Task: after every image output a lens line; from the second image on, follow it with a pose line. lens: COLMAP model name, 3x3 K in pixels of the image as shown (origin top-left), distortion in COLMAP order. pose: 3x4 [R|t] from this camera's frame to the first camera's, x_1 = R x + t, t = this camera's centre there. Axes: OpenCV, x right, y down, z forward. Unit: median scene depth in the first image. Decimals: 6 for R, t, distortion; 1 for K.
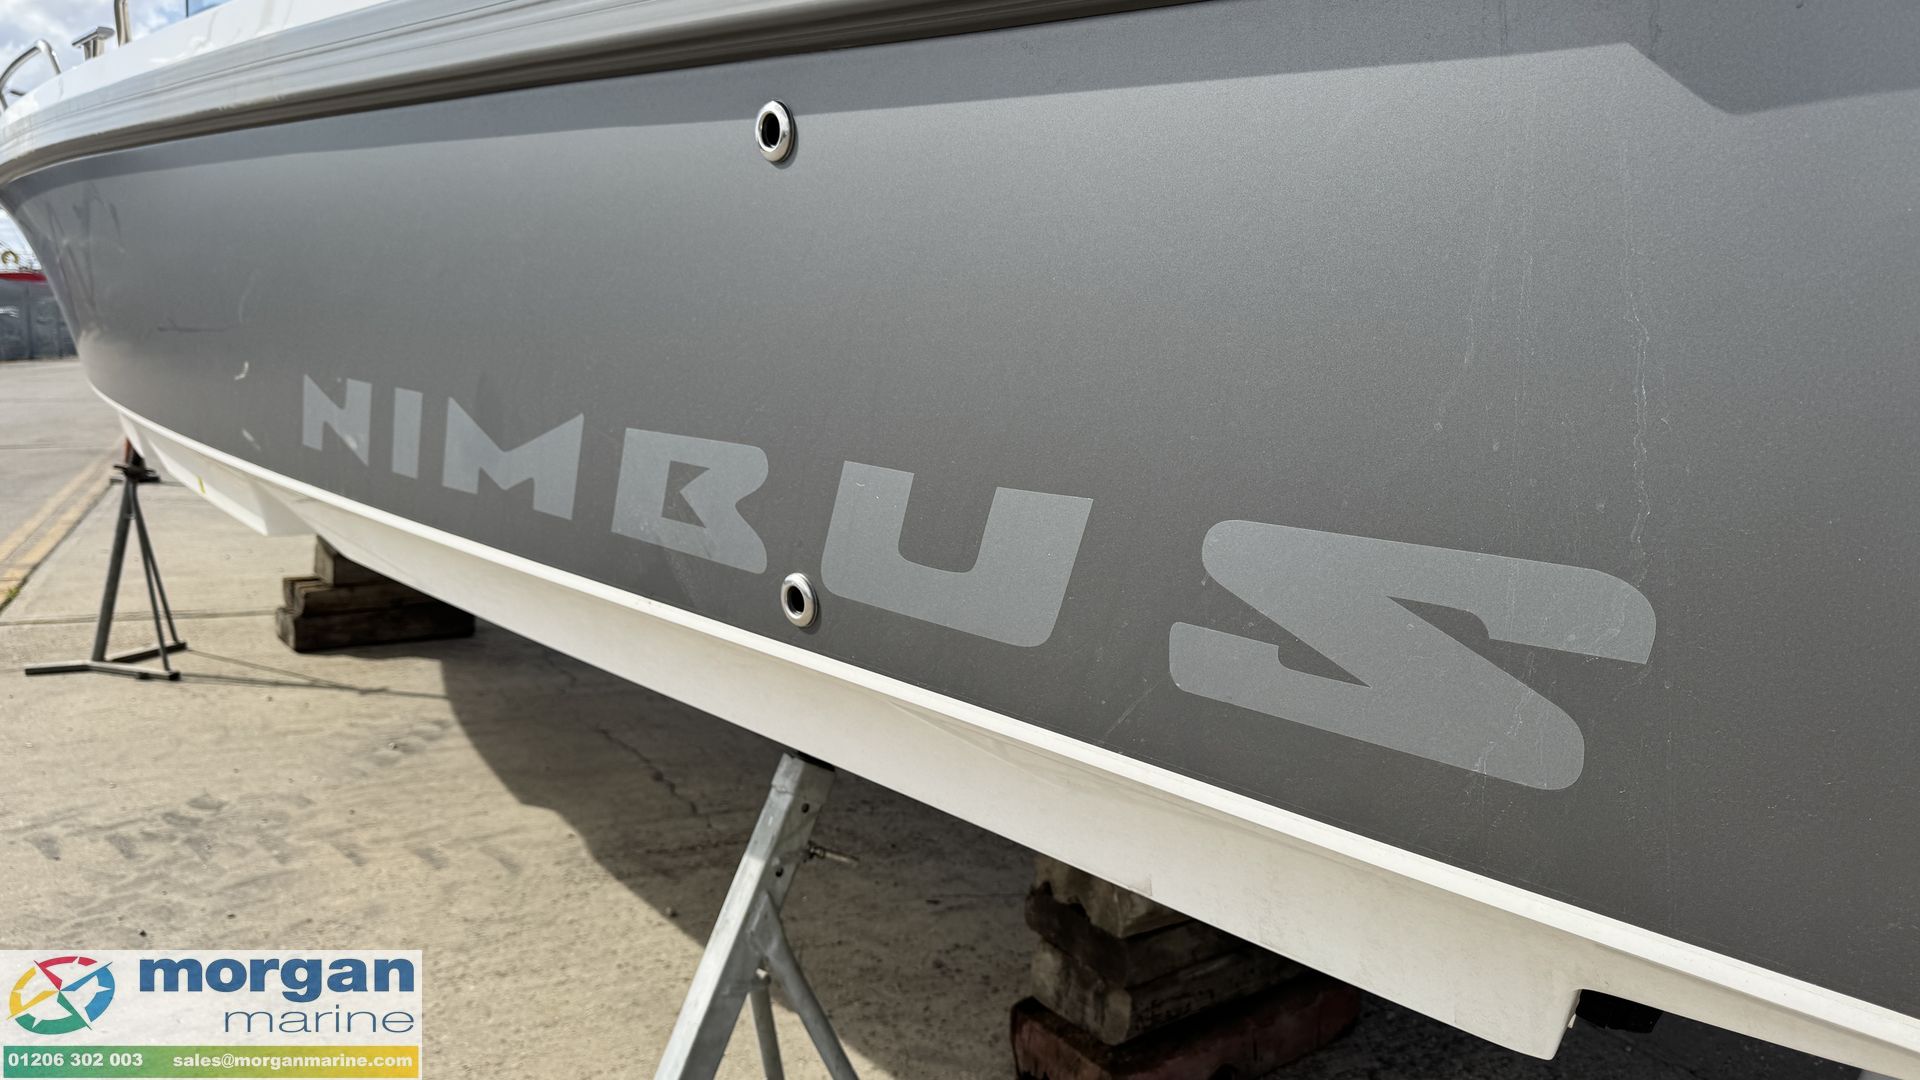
lens RADIAL K [[1267.0, 0, 960.0], [0, 1267.0, 540.0], [0, 0, 1]] dist [0.041525, -0.079285]
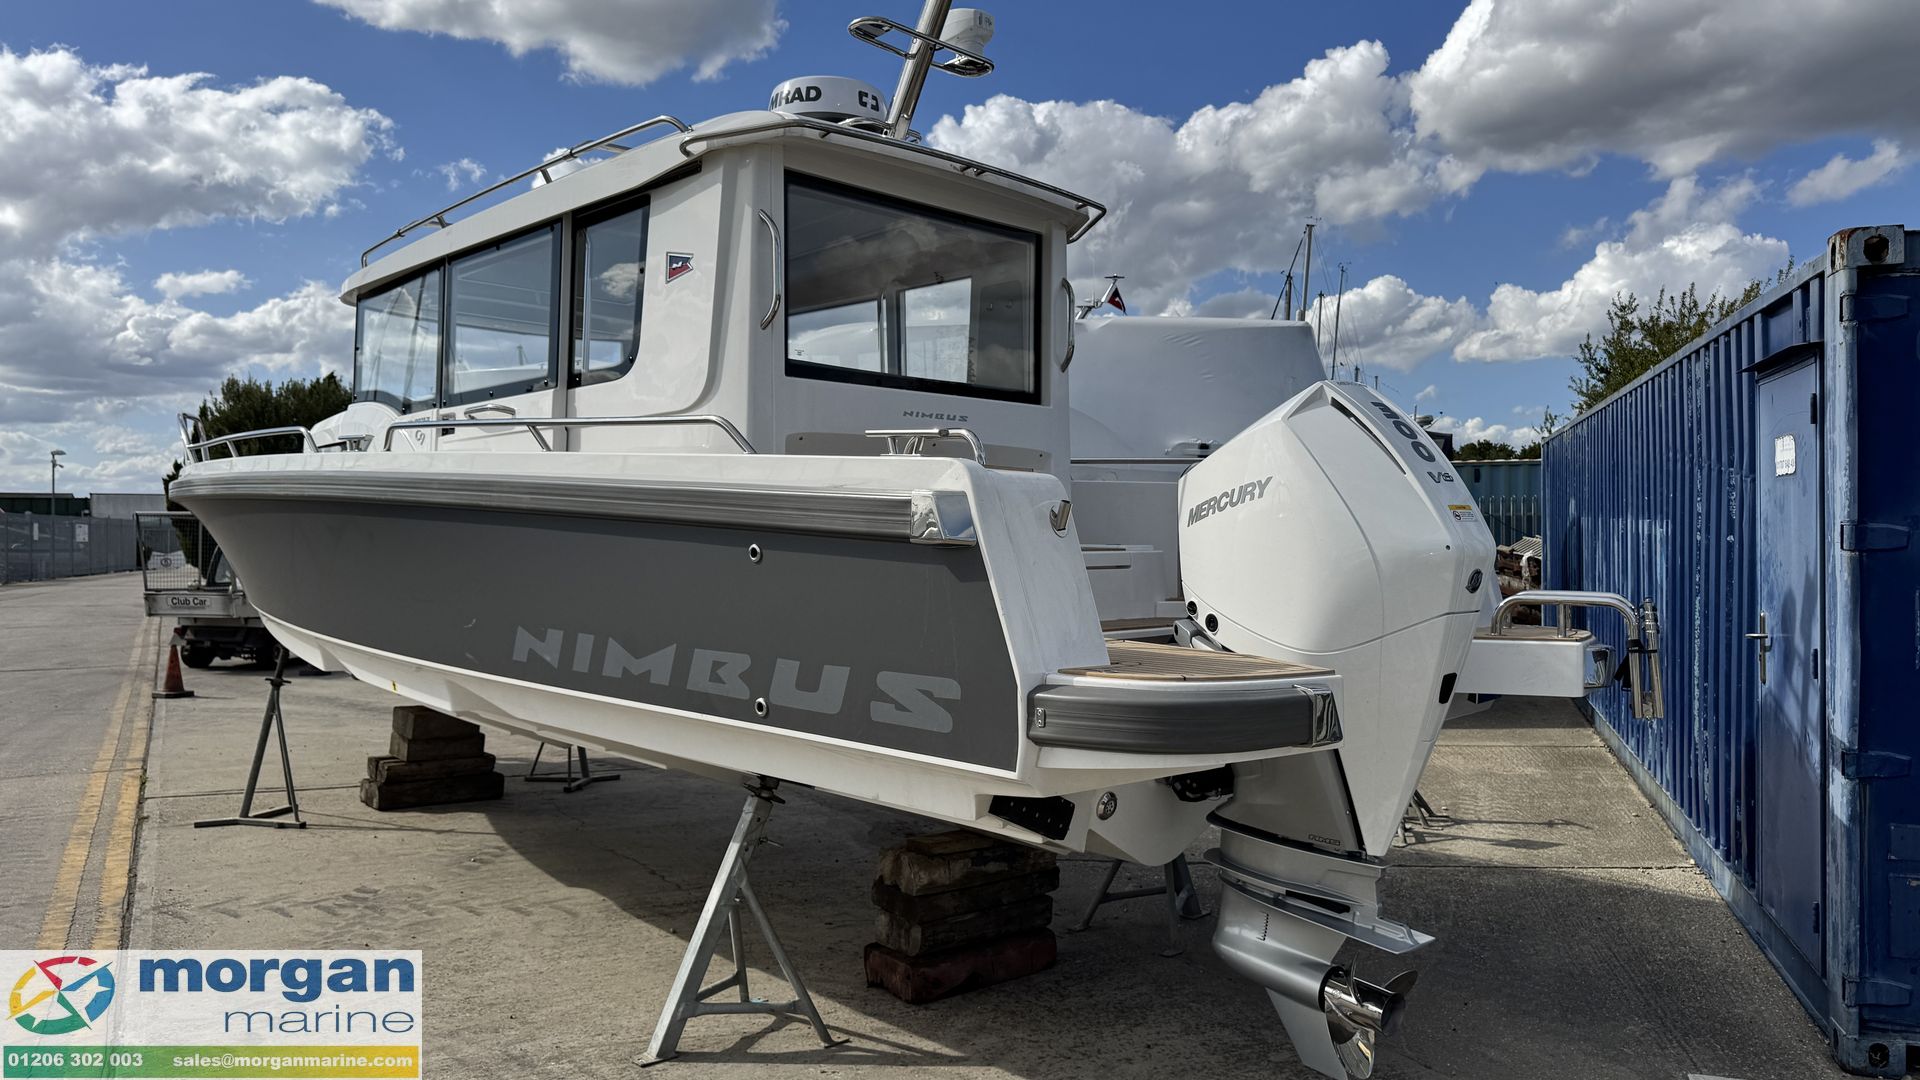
lens RADIAL K [[1267.0, 0, 960.0], [0, 1267.0, 540.0], [0, 0, 1]] dist [0.041525, -0.079285]
pose [[0.998182, -0.017127, 0.057789, 0.072857], [0.026105, 0.987034, -0.158377, 0.062066], [-0.054327, 0.159598, 0.985686, -0.855304]]
